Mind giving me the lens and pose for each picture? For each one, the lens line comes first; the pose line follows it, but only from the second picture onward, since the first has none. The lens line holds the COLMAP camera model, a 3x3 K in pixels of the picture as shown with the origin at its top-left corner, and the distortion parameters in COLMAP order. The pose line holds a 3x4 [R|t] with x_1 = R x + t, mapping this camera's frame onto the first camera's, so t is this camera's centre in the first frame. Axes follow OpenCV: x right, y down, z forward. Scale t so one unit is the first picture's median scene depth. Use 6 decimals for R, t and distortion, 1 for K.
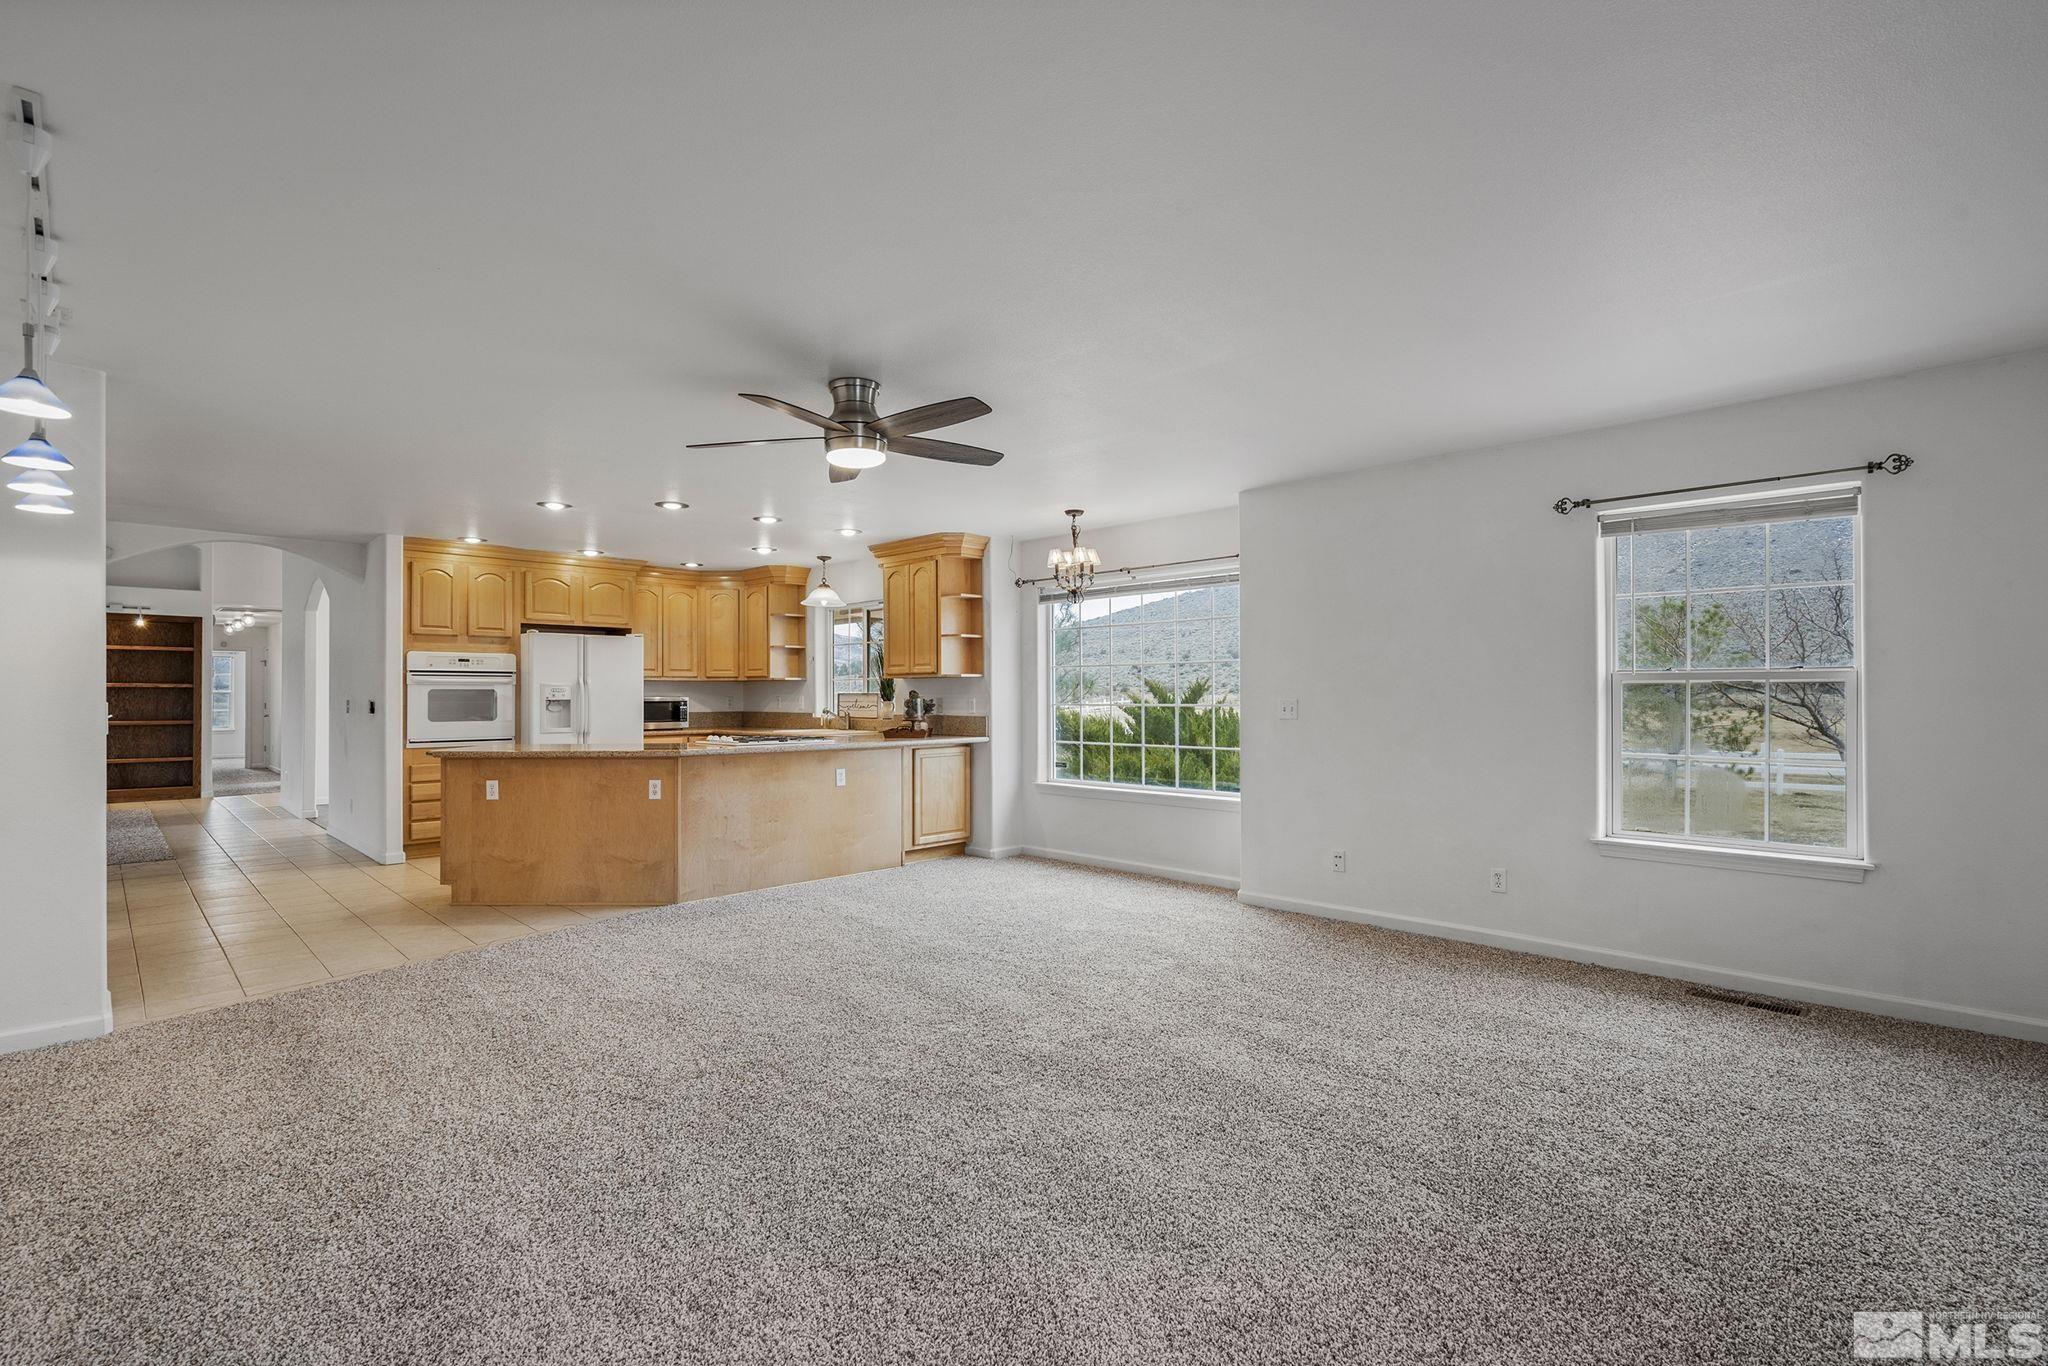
lens RADIAL K [[928.9, 0, 1026.8], [0, 928.9, 687.0], [0, 0, 1]] dist [0.000011, 0.000631]
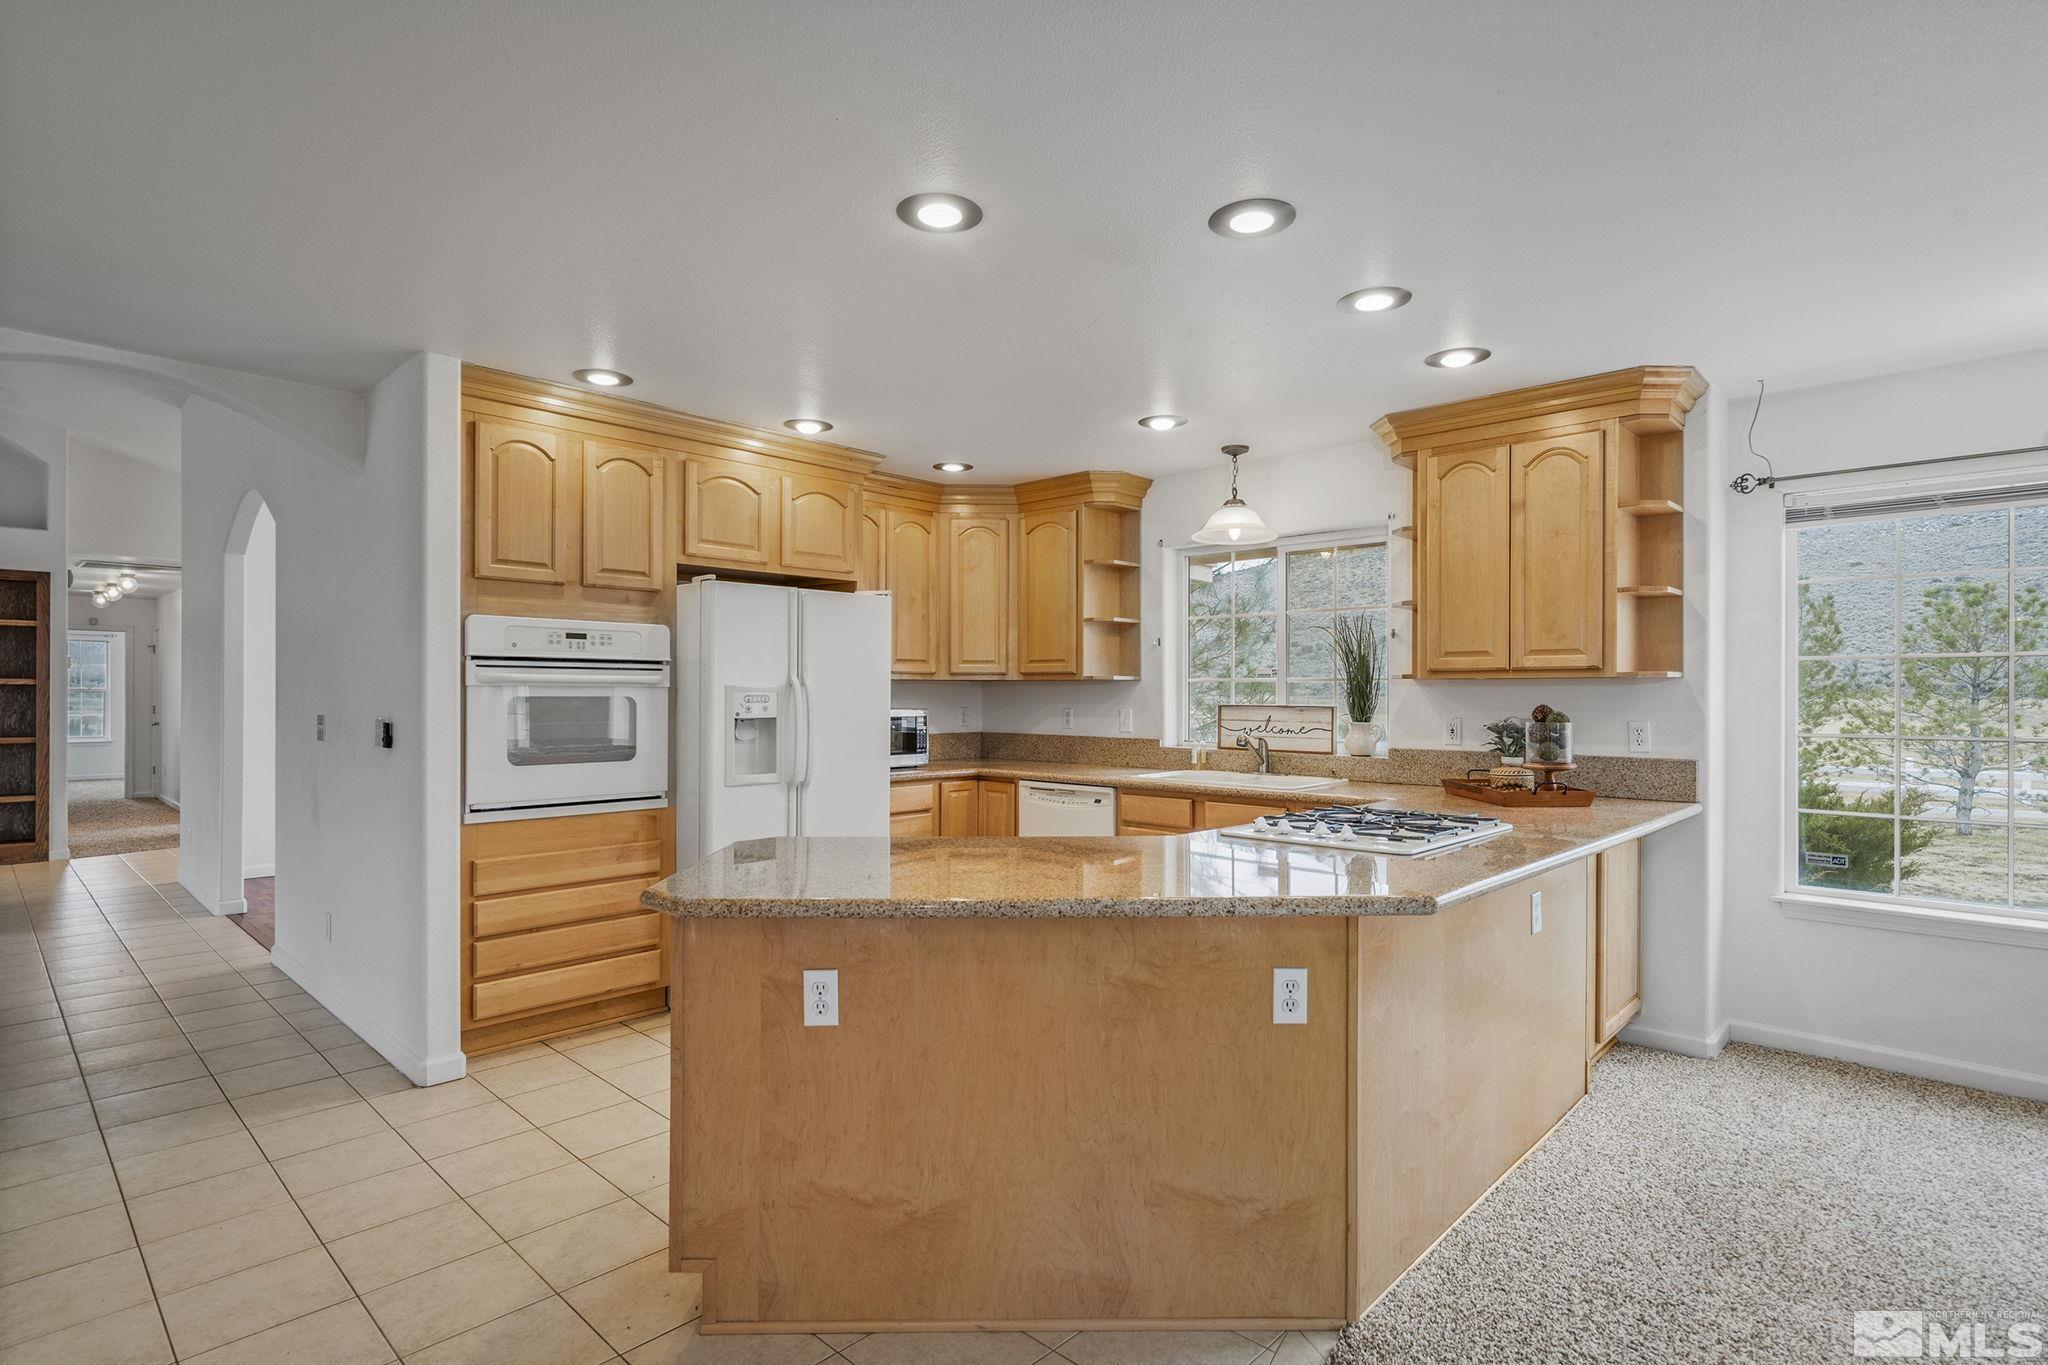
lens RADIAL K [[1007.7, 0, 1028.8], [0, 1007.7, 694.8], [0, 0, 1]] dist [0.001478, -0.000068]
pose [[0.999606, 0.005656, 0.027479, -0.374821], [-0.005931, 0.999933, 0.009924, -0.004928], [-0.027421, -0.010083, 0.999573, 0.458492]]
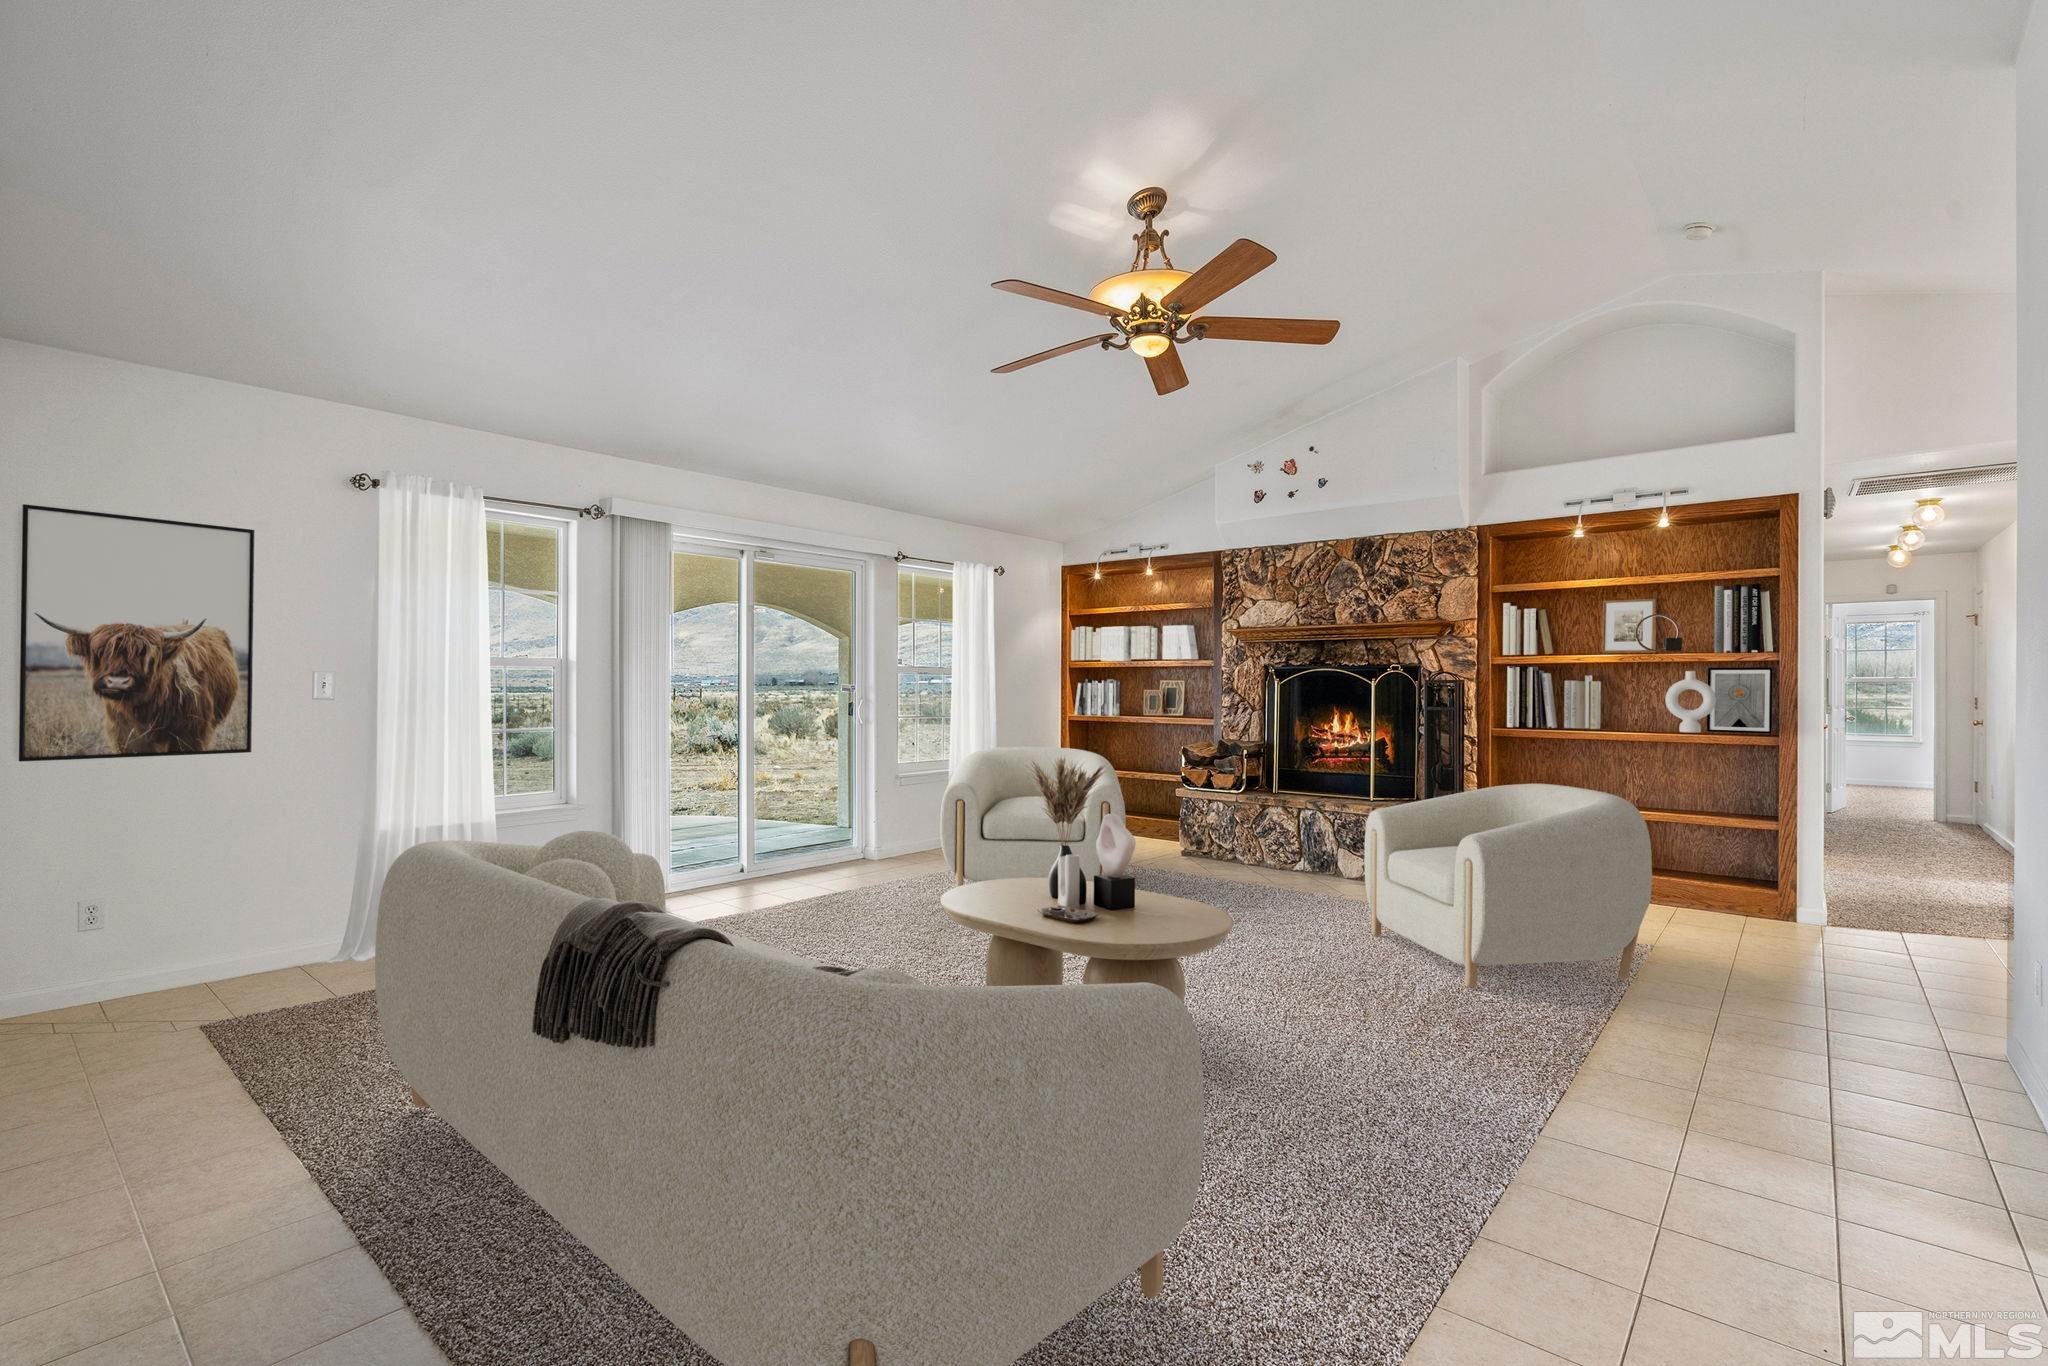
lens RADIAL K [[928.9, 0, 1026.8], [0, 928.9, 687.0], [0, 0, 1]] dist [0.000011, 0.000631]
pose [[0.082195, 0.002555, -0.996613, -0.754246], [0.008721, 0.999957, 0.003282, 0.013196], [0.996578, -0.008961, 0.082169, 0.936156]]
